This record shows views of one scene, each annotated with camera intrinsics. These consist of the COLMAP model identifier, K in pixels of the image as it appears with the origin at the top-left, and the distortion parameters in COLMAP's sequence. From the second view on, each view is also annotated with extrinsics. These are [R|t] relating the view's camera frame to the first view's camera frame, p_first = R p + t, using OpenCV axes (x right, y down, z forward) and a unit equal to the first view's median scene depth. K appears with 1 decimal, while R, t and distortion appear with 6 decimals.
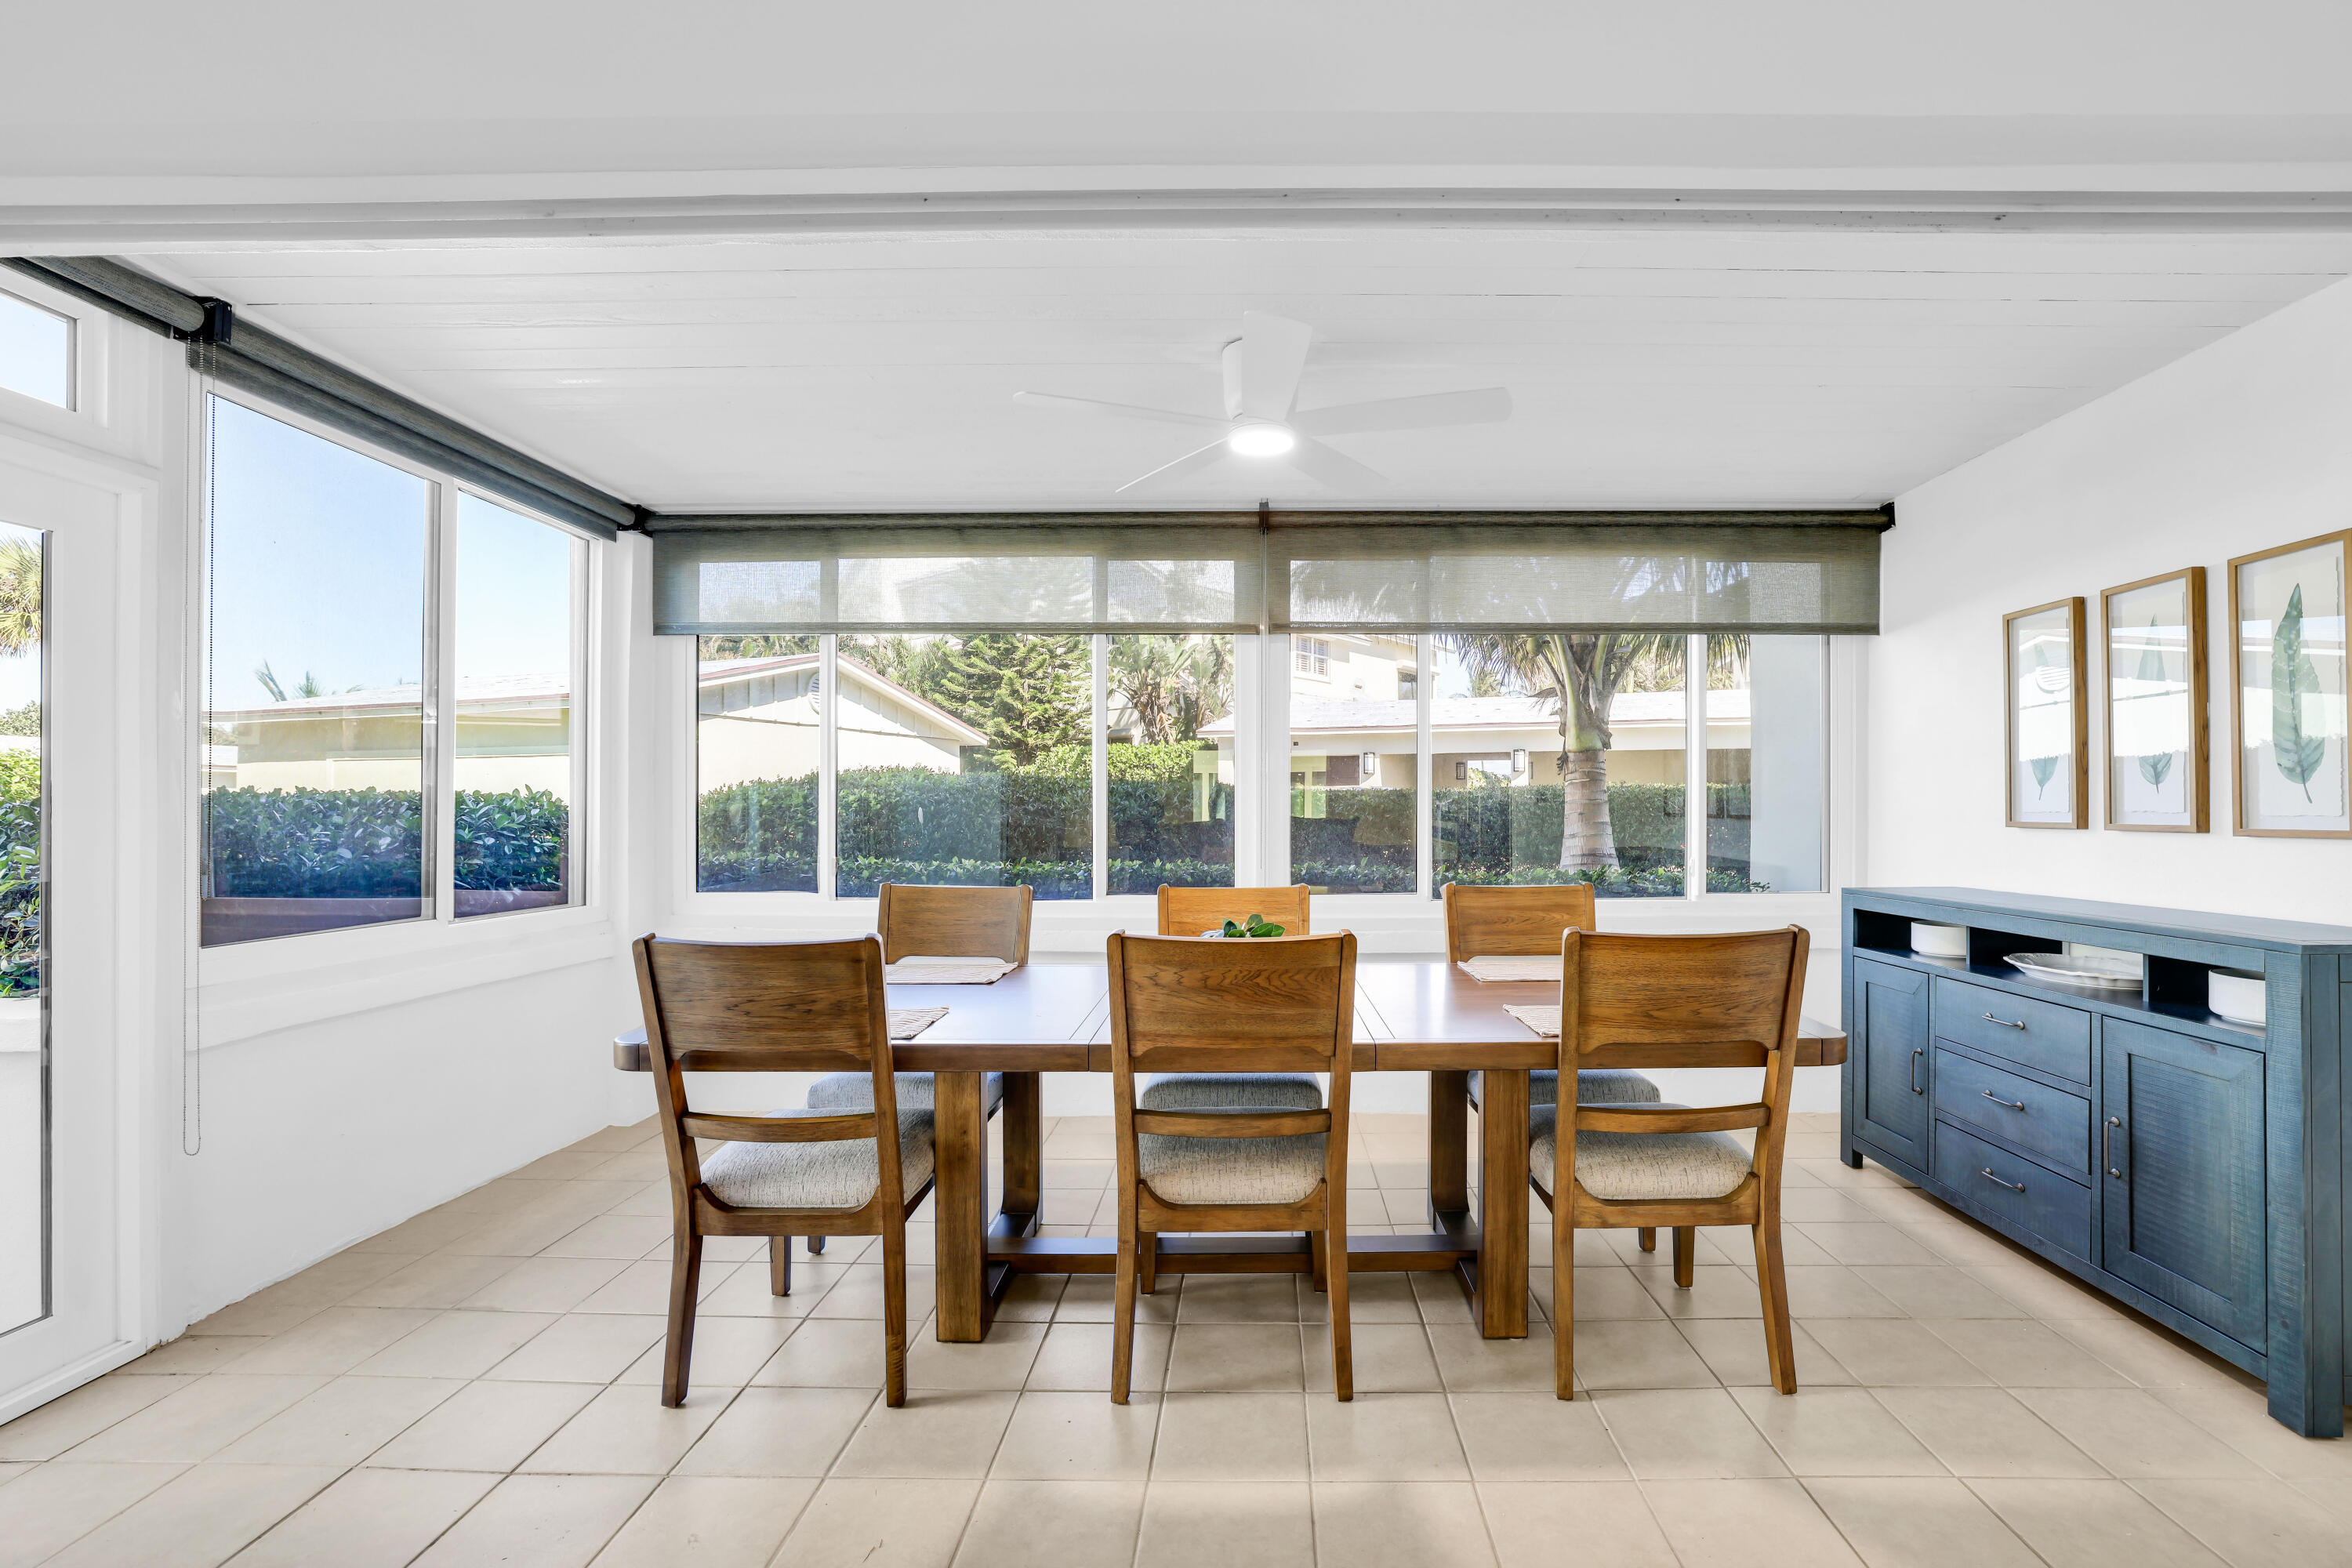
lens RADIAL K [[1041.4, 0, 1225.9], [0, 1041.4, 798.0], [0, 0, 1]] dist [-0.055527, 0.022519]
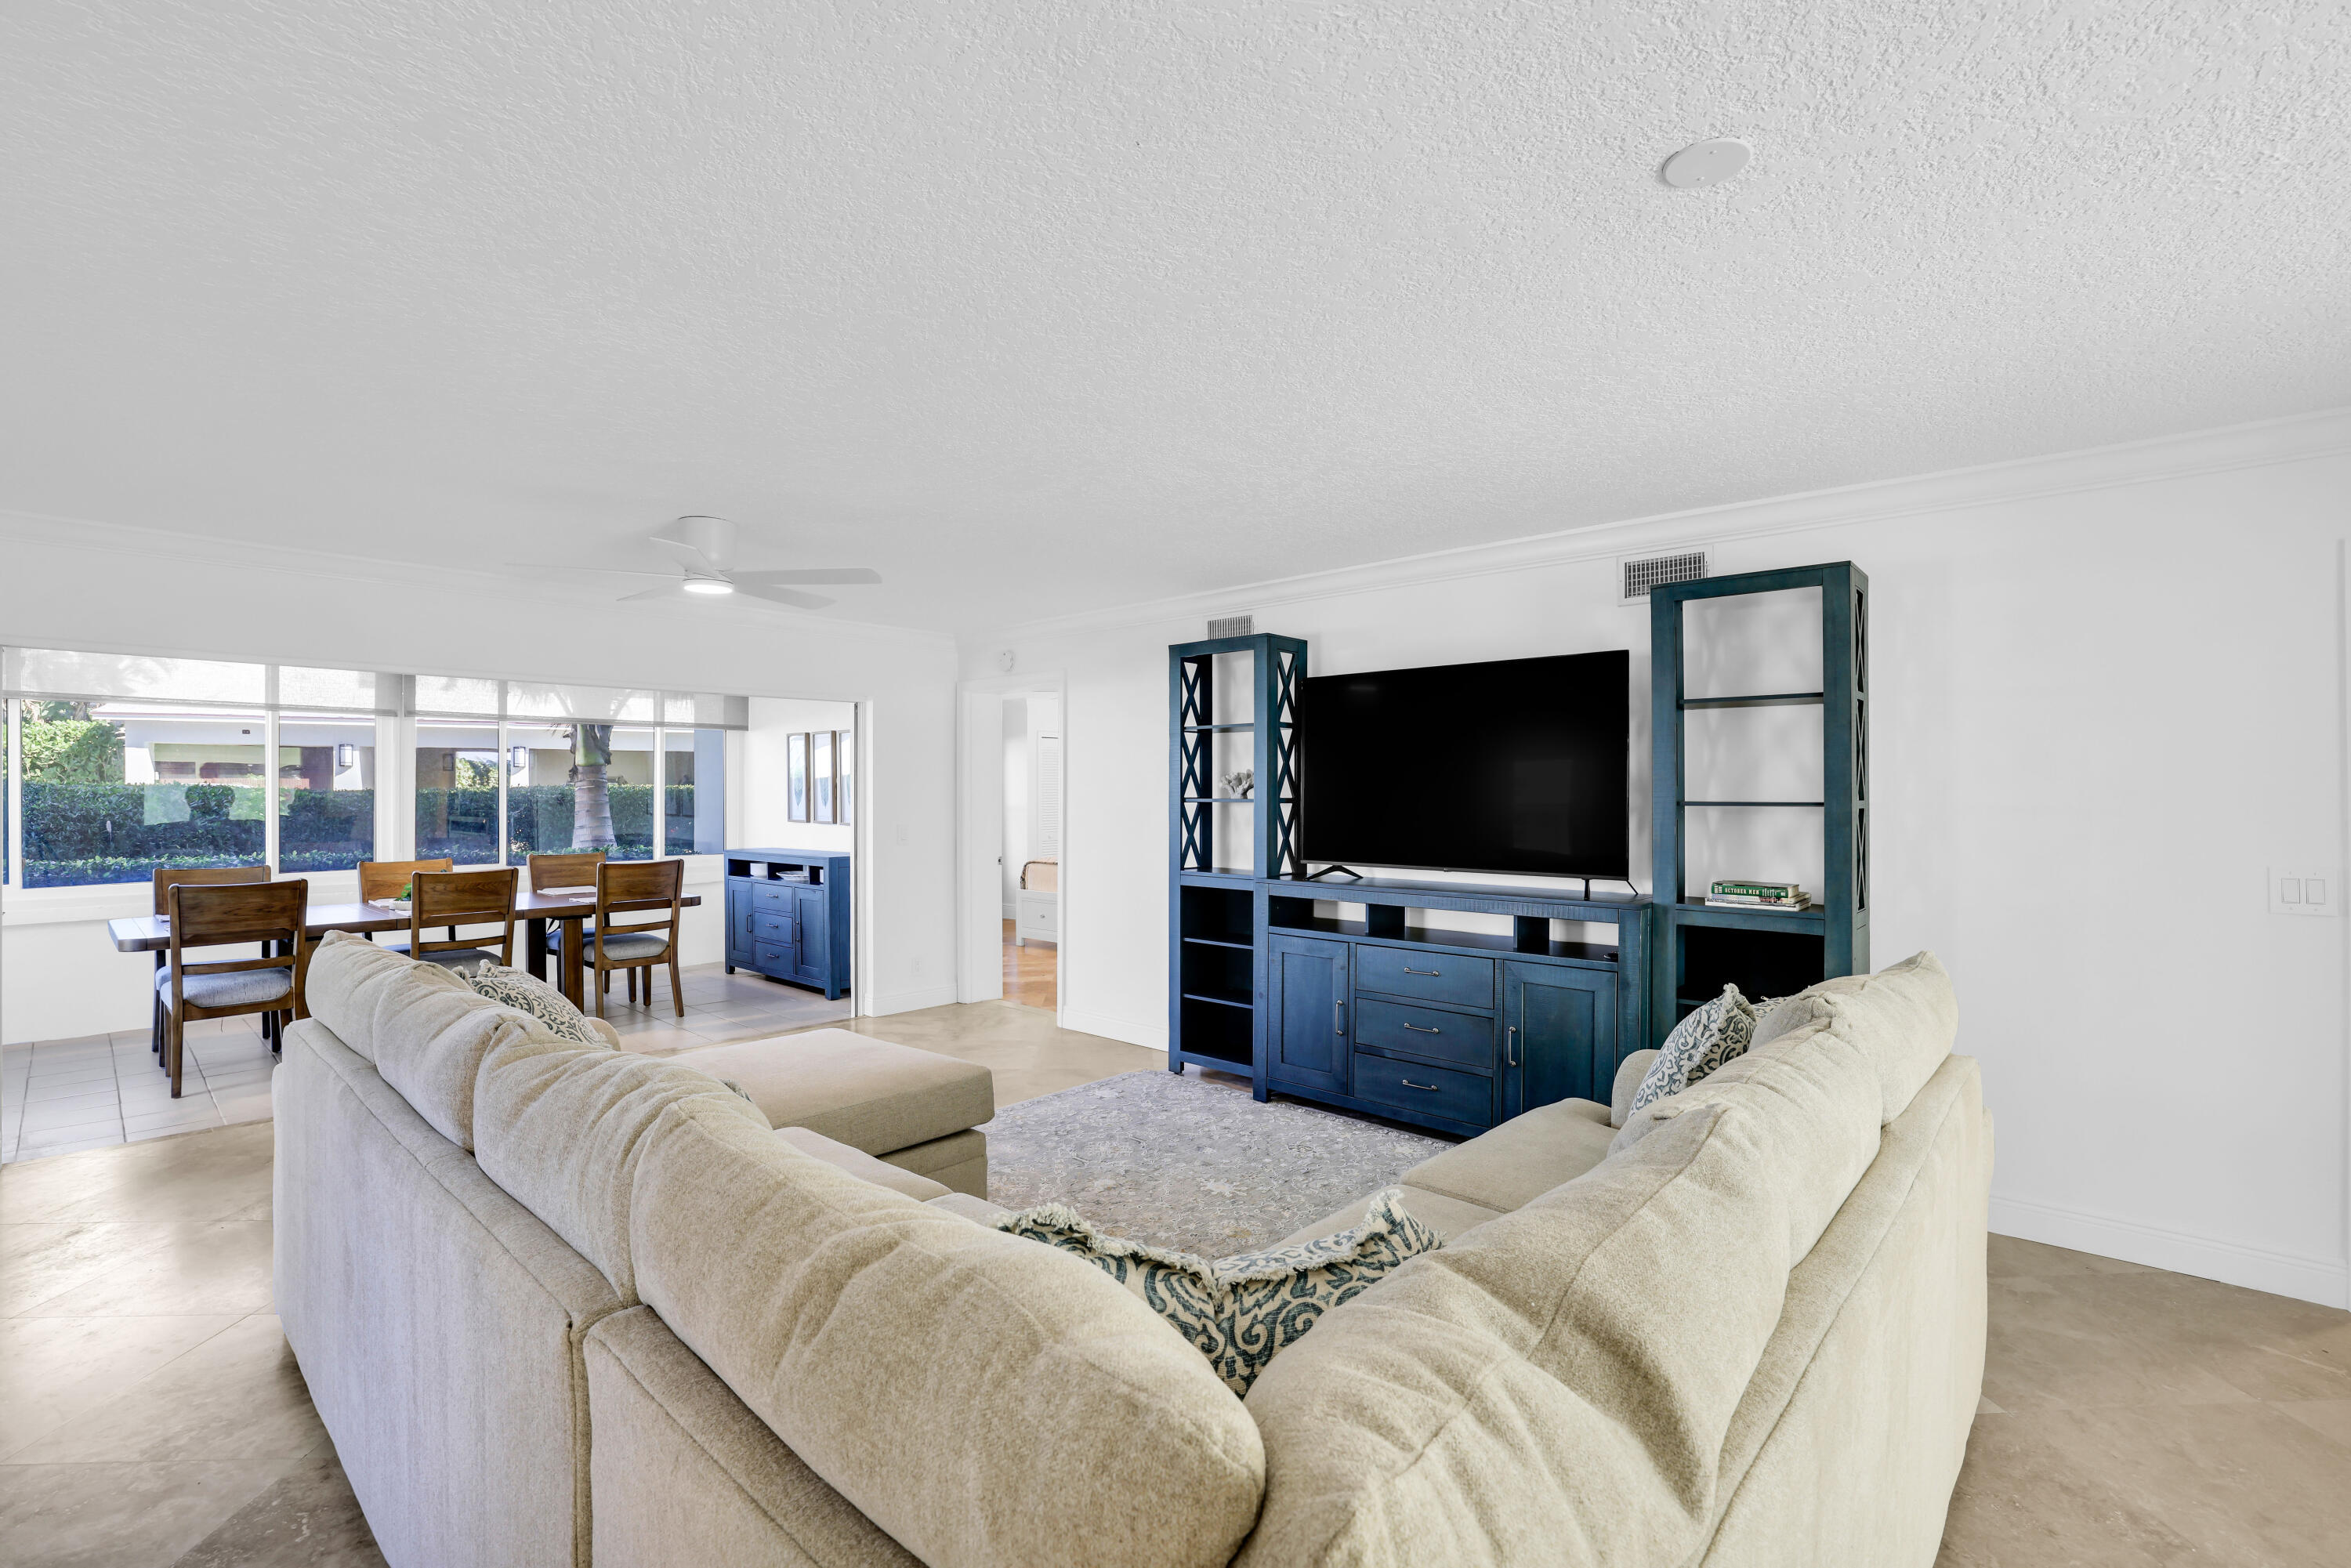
lens RADIAL K [[1037.7, 0, 1184.3], [0, 1037.7, 816.2], [0, 0, 1]] dist [-0.053222, 0.022585]
pose [[0.645181, -0.016571, 0.763850, -0.616379], [-0.007719, 0.999572, 0.028205, -0.074924], [-0.763991, -0.024094, 0.644777, -1.621460]]
